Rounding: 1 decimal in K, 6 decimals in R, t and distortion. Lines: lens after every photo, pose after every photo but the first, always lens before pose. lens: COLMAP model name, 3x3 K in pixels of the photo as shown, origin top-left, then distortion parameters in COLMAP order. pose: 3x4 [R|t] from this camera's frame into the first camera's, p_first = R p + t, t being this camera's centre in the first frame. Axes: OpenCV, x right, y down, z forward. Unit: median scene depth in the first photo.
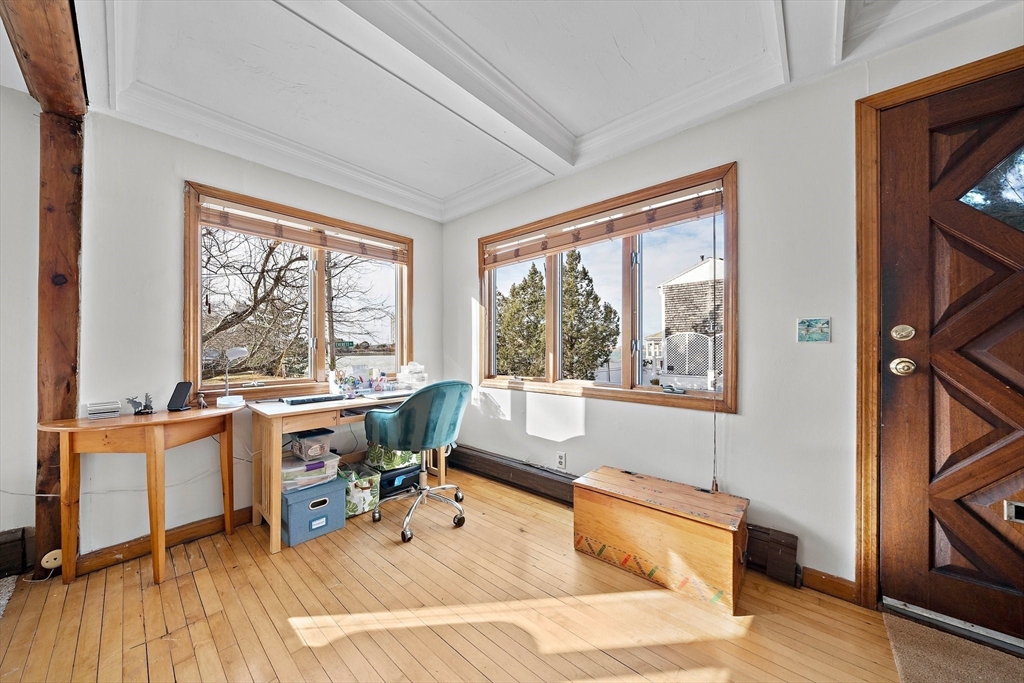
lens RADIAL K [[349.1, 0, 512.0], [0, 349.1, 341.5], [0, 0, 1]] dist [-0.004067, -0.000071]
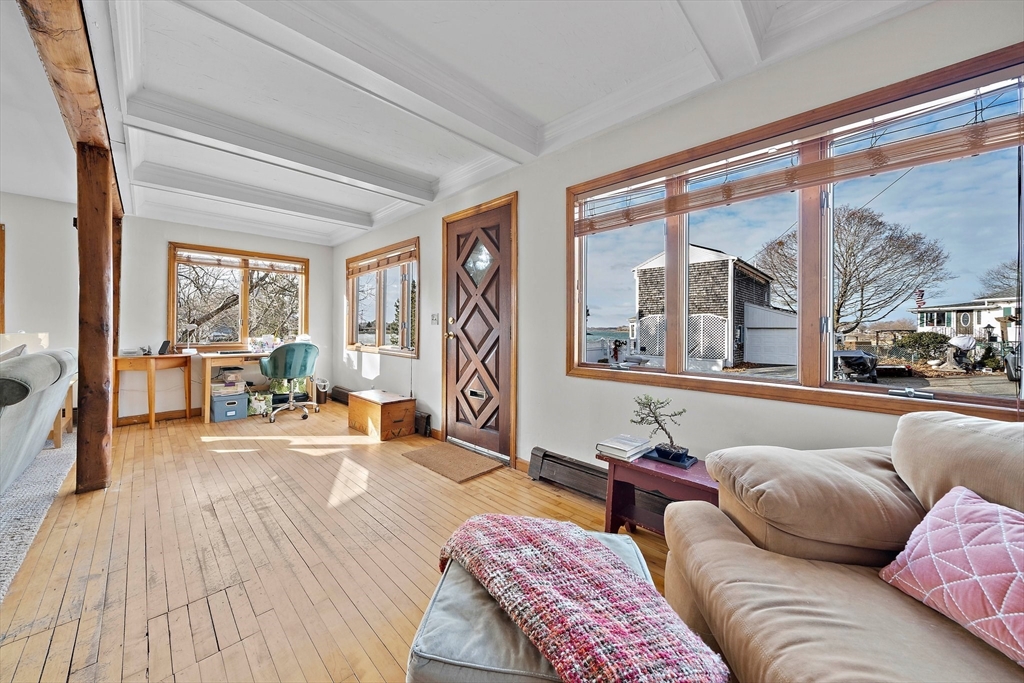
lens RADIAL K [[359.2, 0, 505.6], [0, 359.2, 320.5], [0, 0, 1]] dist [-0.000215, 0.000006]
pose [[0.998246, 0.009890, -0.058379, 1.171736], [-0.010033, 0.999947, -0.002149, -0.019152], [0.058354, 0.002731, 0.998292, -0.995759]]
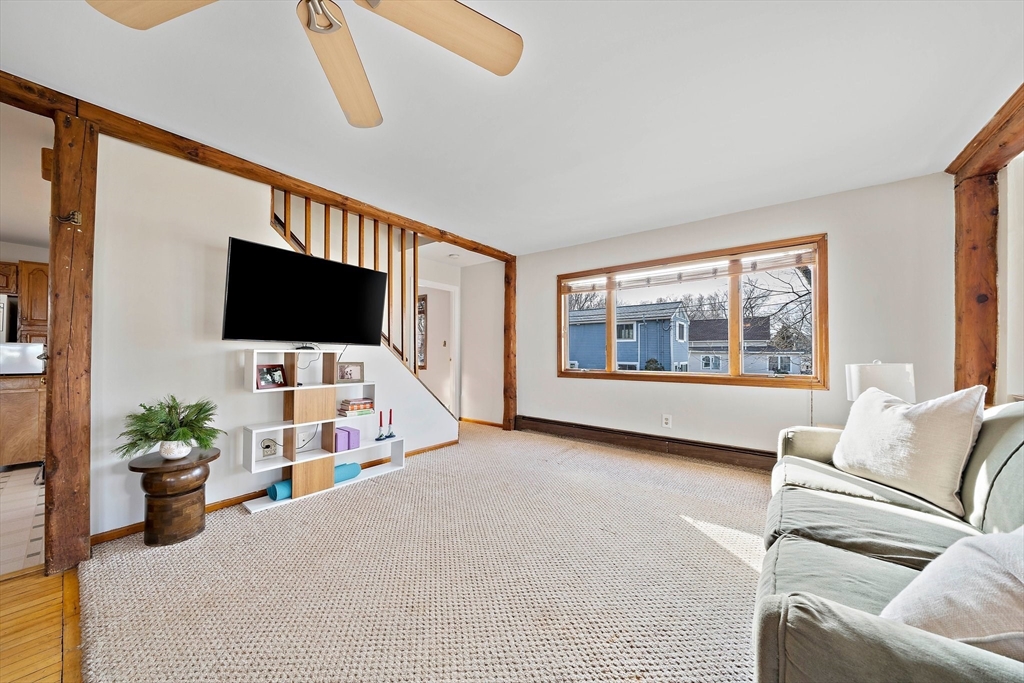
lens RADIAL K [[352.0, 0, 510.2], [0, 352.0, 348.2], [0, 0, 1]] dist [-0.001759, -0.000128]
pose [[0.062588, -0.007536, -0.998011, -0.070153], [0.016325, 0.999845, -0.006526, -0.007831], [0.997906, -0.015884, 0.062701, -0.846687]]
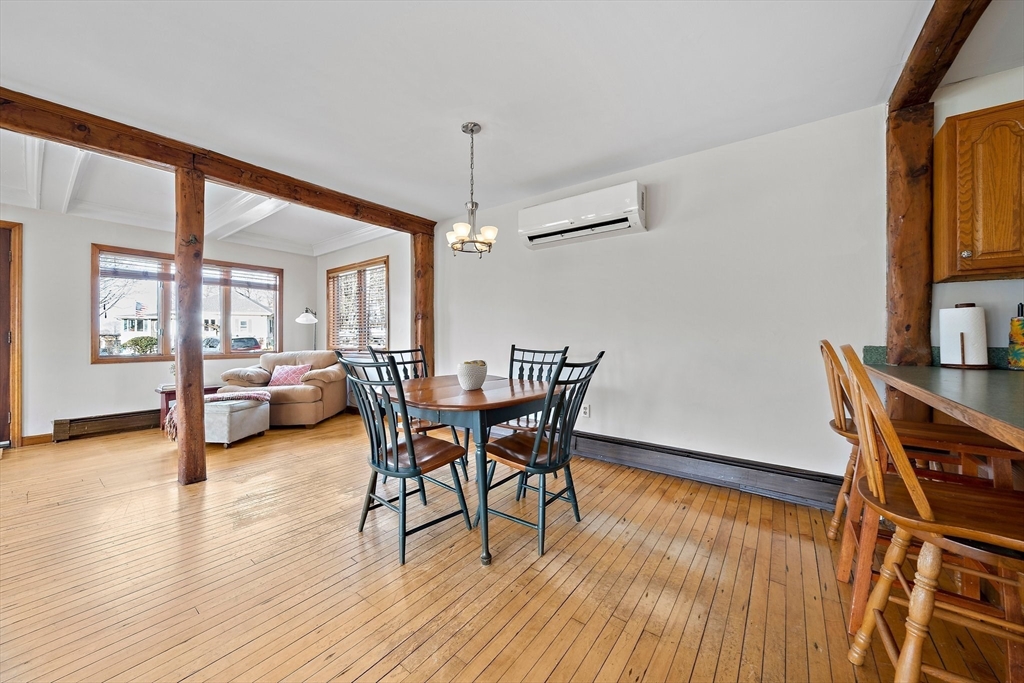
lens RADIAL K [[366.0, 0, 504.3], [0, 366.0, 336.0], [0, 0, 1]] dist [-0.001849, -0.000254]
pose [[-0.066319, 0.003169, 0.997793, -0.803987], [-0.018204, 0.999825, -0.004386, -0.016061], [-0.997632, -0.018455, -0.066249, -1.834423]]
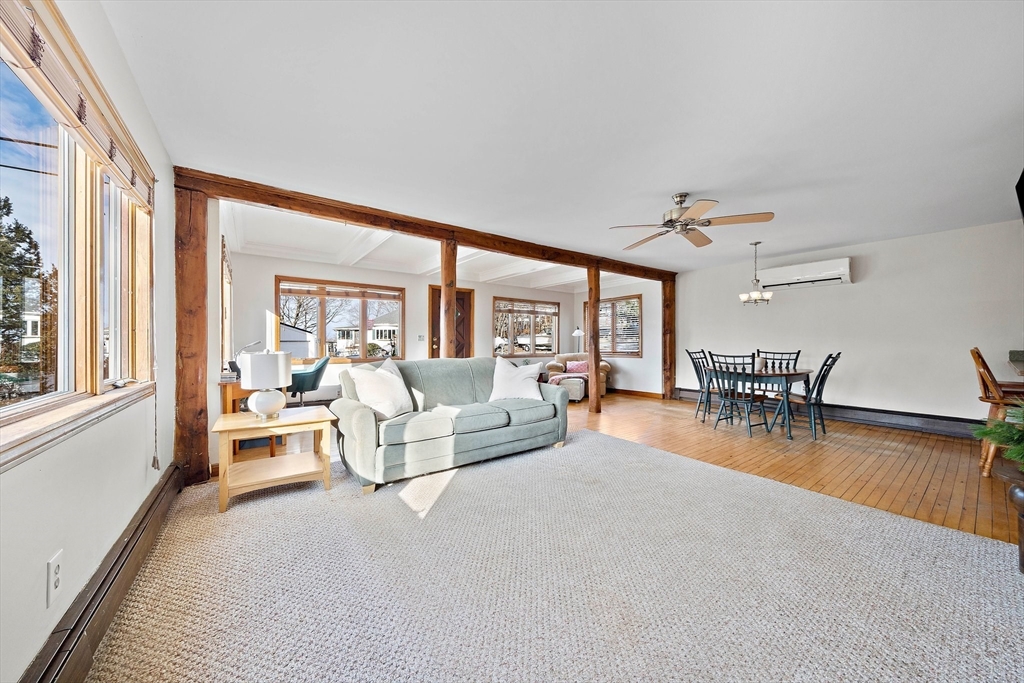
lens RADIAL K [[349.1, 0, 512.0], [0, 349.1, 341.5], [0, 0, 1]] dist [-0.004067, -0.000071]
pose [[0.213193, 0.006310, 0.976990, -2.249699], [-0.018990, 0.999817, -0.002314, -0.003351], [-0.976826, -0.018059, 0.213273, -0.697840]]
